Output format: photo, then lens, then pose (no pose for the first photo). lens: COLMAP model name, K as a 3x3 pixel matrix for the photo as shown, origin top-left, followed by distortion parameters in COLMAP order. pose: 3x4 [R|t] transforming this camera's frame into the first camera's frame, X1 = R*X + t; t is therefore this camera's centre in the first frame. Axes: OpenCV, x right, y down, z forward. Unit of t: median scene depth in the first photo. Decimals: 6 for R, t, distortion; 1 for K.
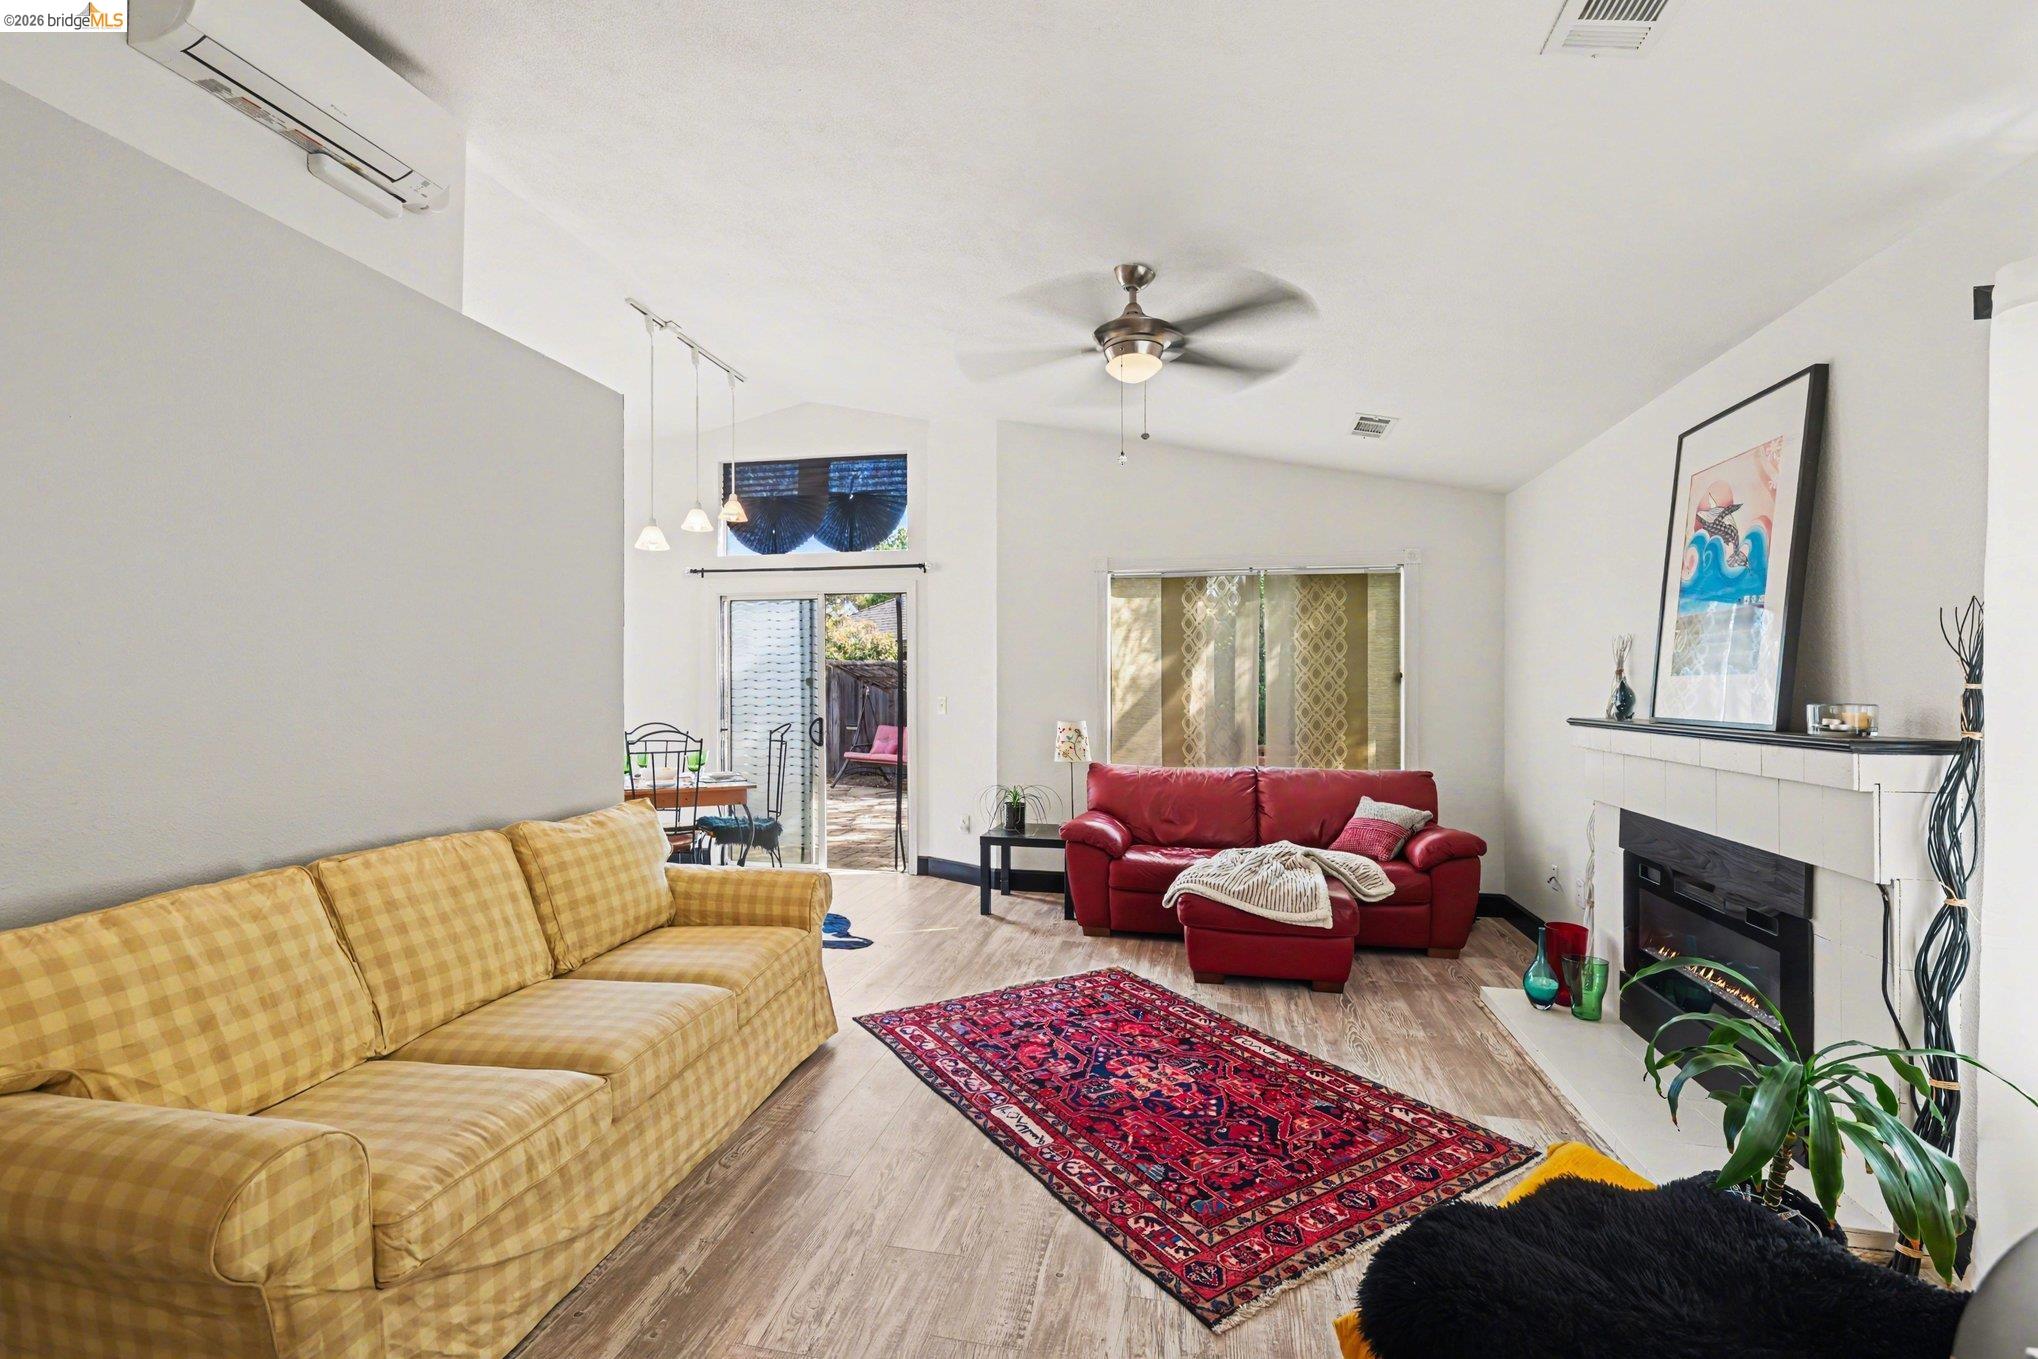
lens RADIAL K [[845.3, 0, 1051.0], [0, 845.3, 677.2], [0, 0, 1]] dist [0.004405, 0.000195]
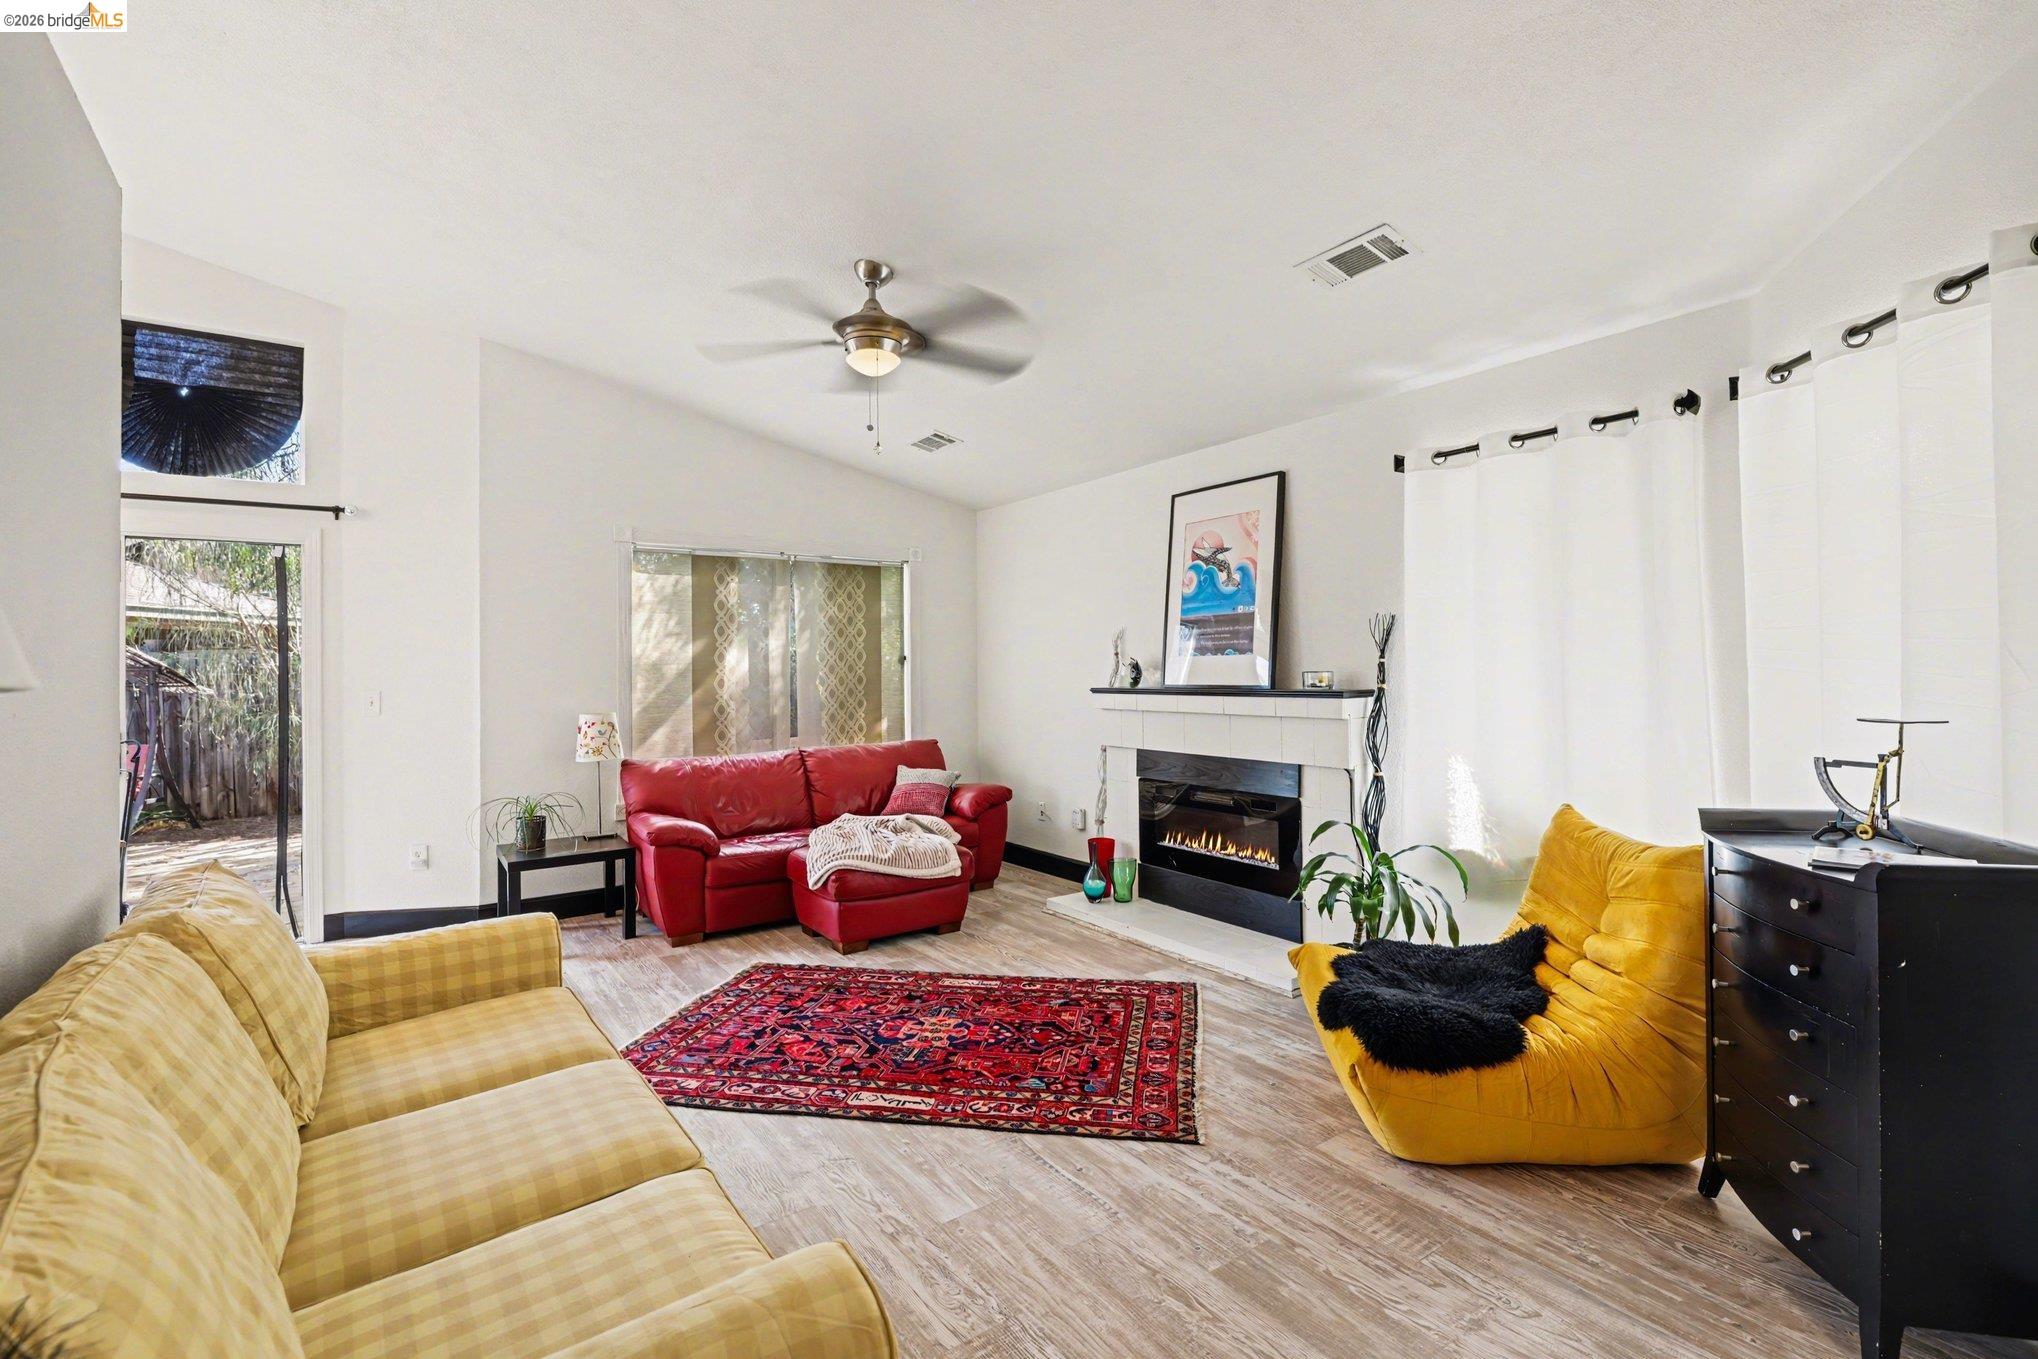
lens RADIAL K [[864.4, 0, 1011.1], [0, 864.4, 661.8], [0, 0, 1]] dist [0.014613, -0.000933]
pose [[0.702678, -0.008538, 0.711457, -0.535843], [0.008584, 0.999957, 0.003523, 0.000032], [-0.711456, 0.003631, 0.702721, 0.132128]]
